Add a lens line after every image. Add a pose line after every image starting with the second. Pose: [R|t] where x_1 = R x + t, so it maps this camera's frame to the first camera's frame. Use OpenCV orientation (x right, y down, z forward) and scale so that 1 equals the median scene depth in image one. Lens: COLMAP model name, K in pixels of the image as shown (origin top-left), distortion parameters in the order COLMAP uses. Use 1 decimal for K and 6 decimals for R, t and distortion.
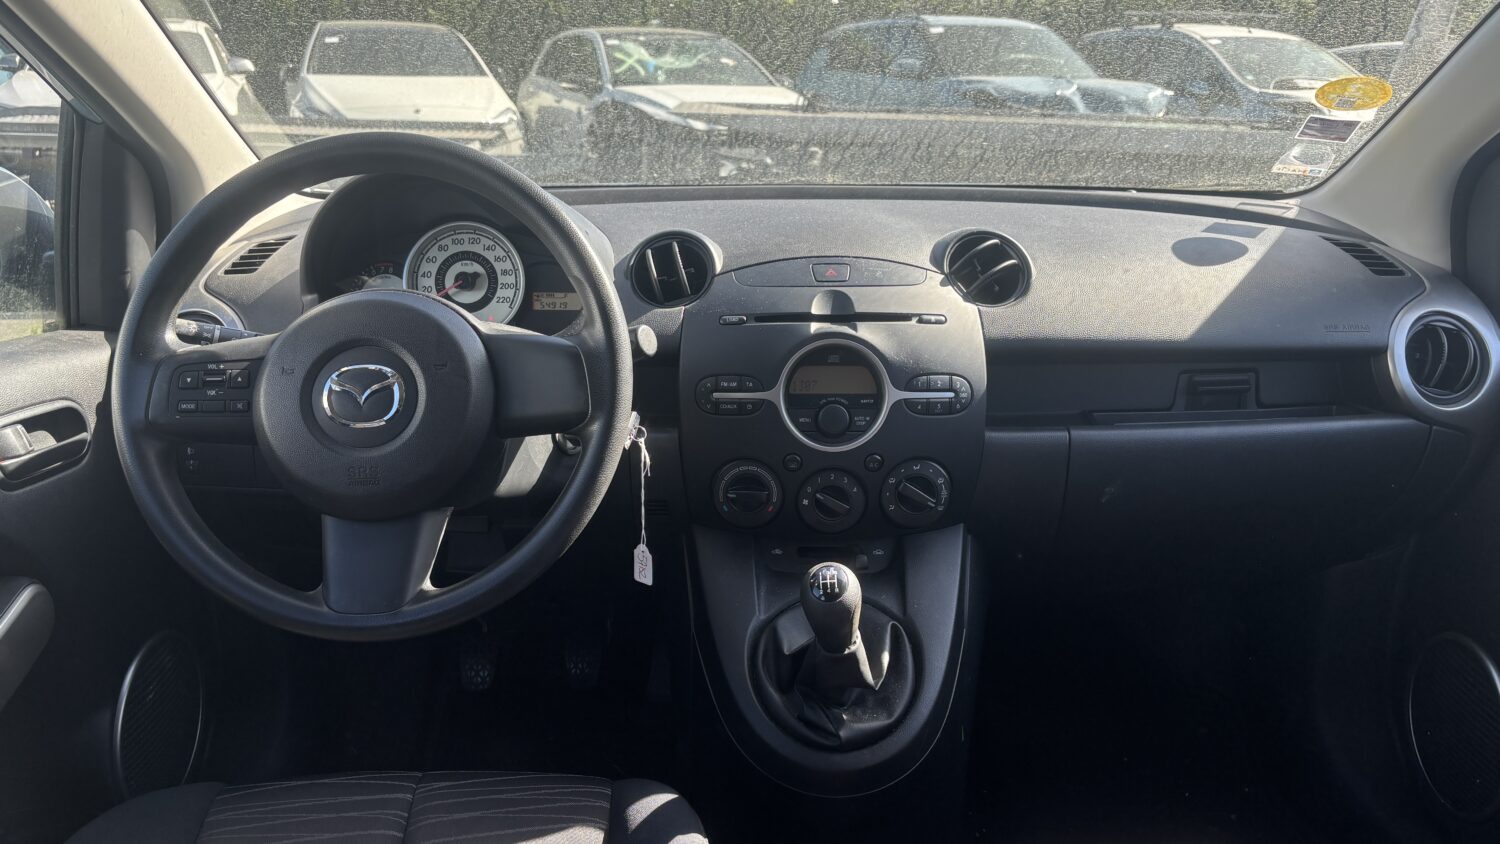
lens RADIAL K [[1138.9, 0, 750.0], [0, 1138.9, 422.0], [0, 0, 1]] dist [0.011472, 0.002256]
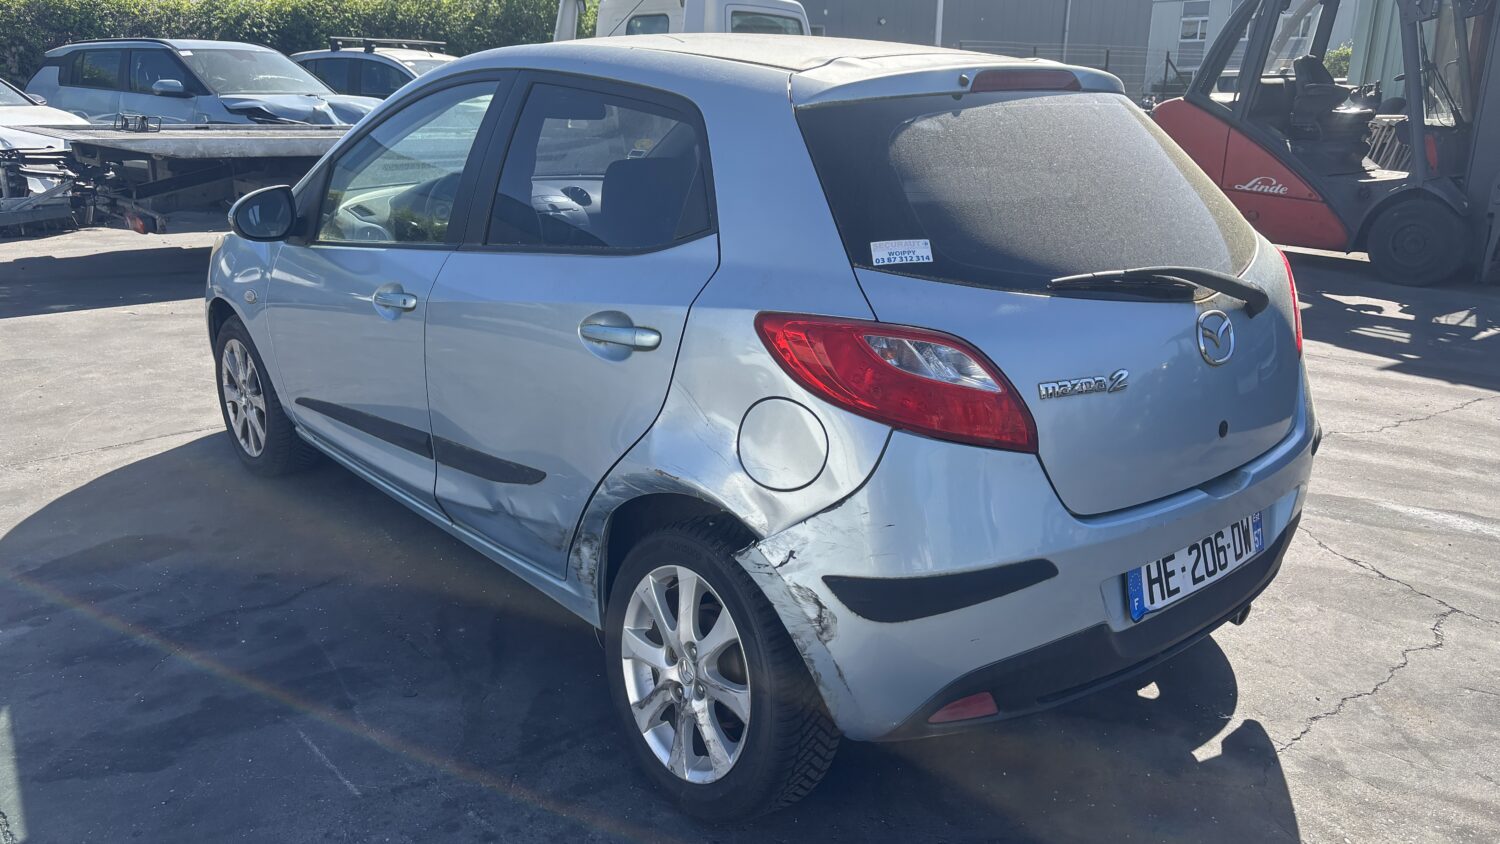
lens RADIAL K [[1134.9, 0, 750.1], [0, 1134.9, 439.7], [0, 0, 1]] dist [0.061845, -0.087622]
pose [[0.762075, -0.200993, 0.615502, -0.195544], [0.187558, 0.978369, 0.087266, 0.046582], [-0.619728, 0.048939, 0.783289, -0.250657]]
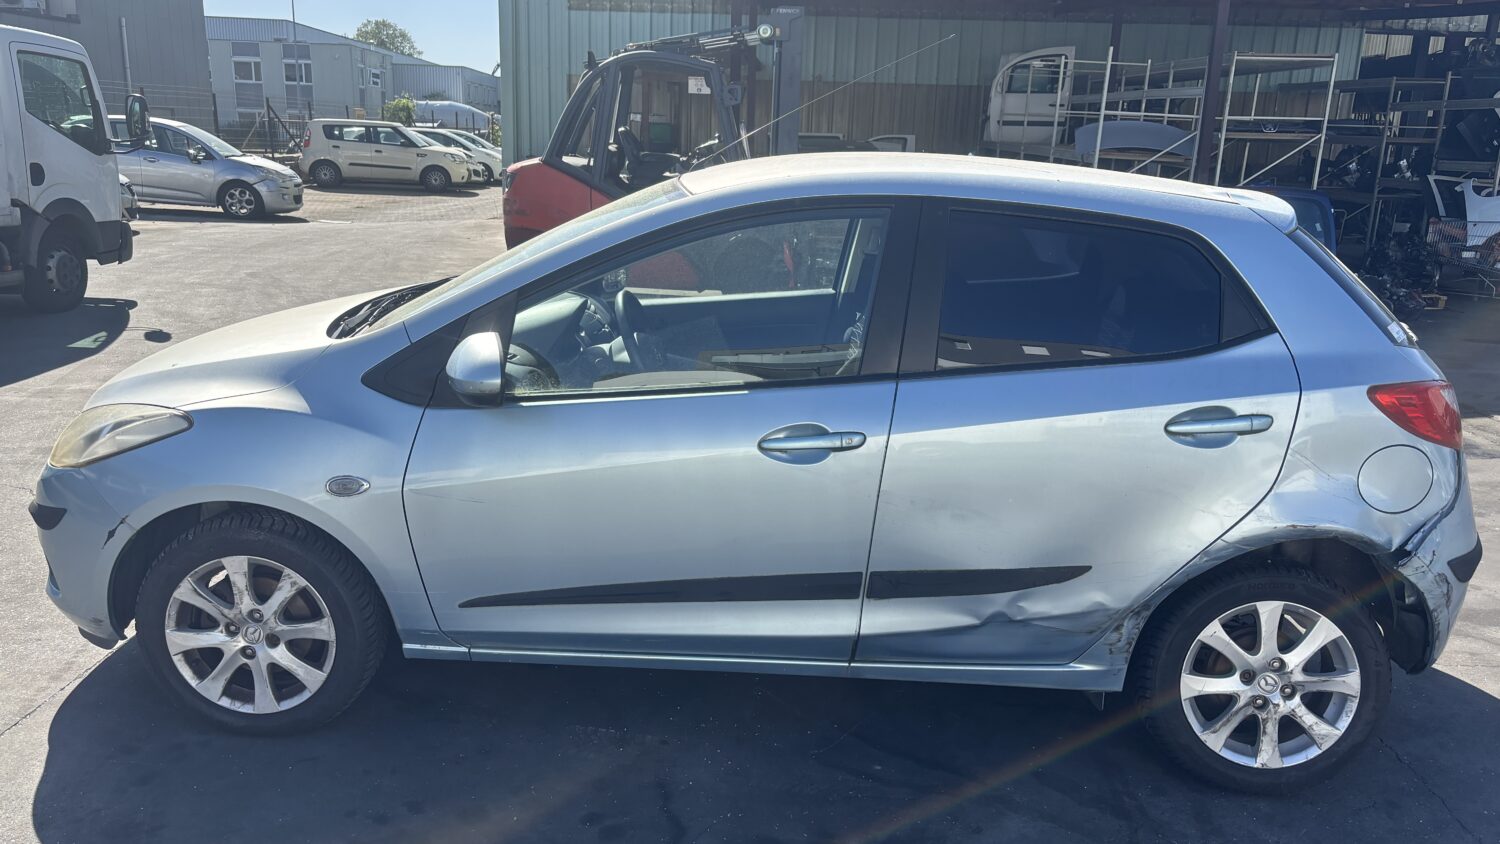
lens RADIAL K [[1138.9, 0, 750.0], [0, 1138.9, 422.0], [0, 0, 1]] dist [0.011472, 0.002256]
pose [[0.028971, -0.251890, 0.967322, -0.333120], [0.251738, 0.938375, 0.236812, -0.049206], [-0.967362, 0.236651, 0.090596, 0.018643]]
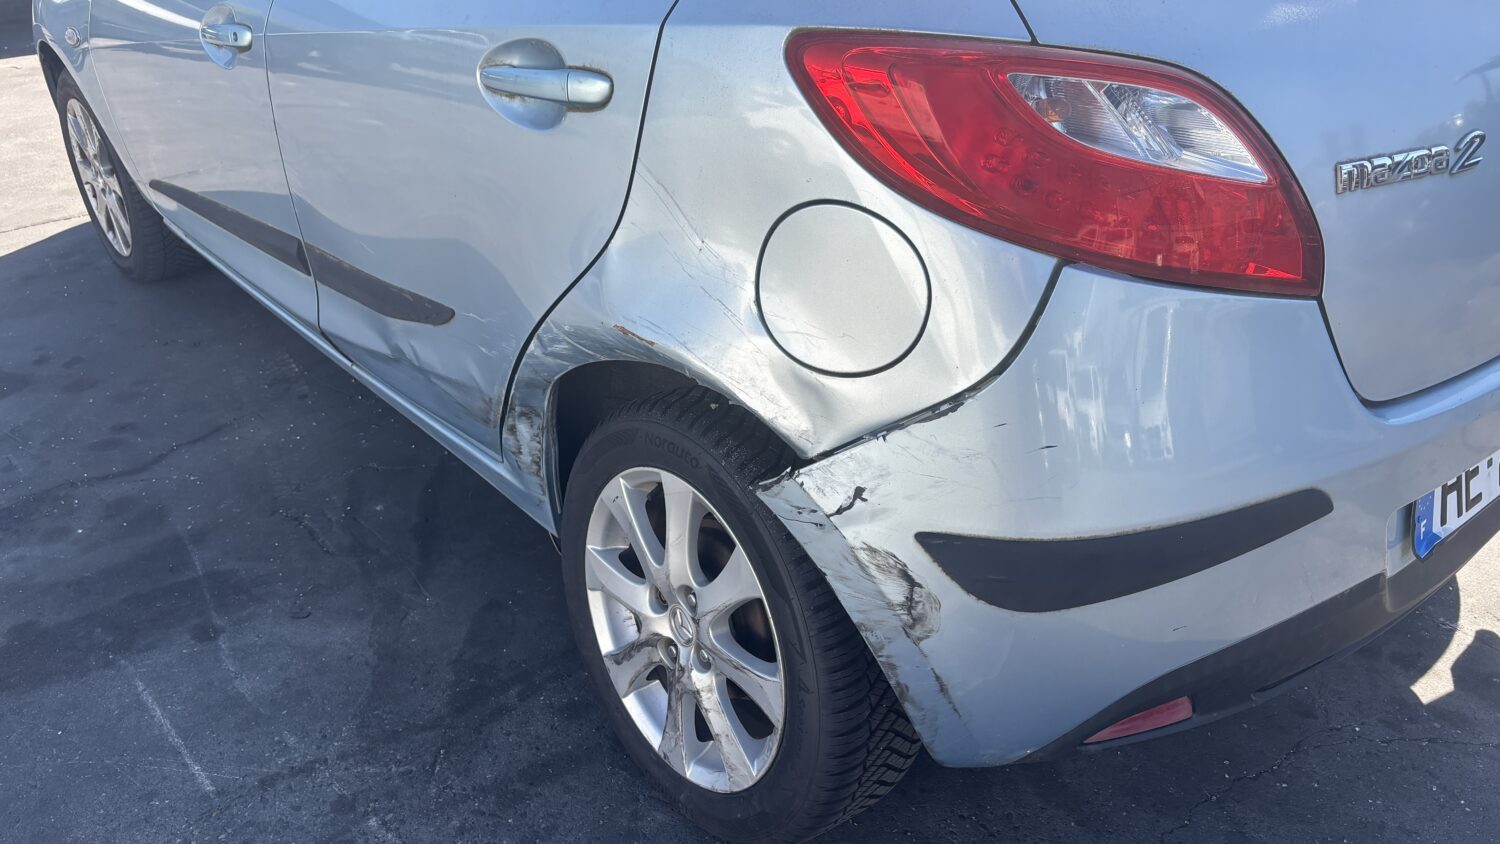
lens RADIAL K [[1134.9, 0, 750.1], [0, 1134.9, 439.7], [0, 0, 1]] dist [0.061845, -0.087622]
pose [[0.761616, -0.342182, 0.550321, -0.140706], [0.208440, 0.933449, 0.291935, 0.045917], [-0.613591, -0.107634, 0.782254, -0.180364]]
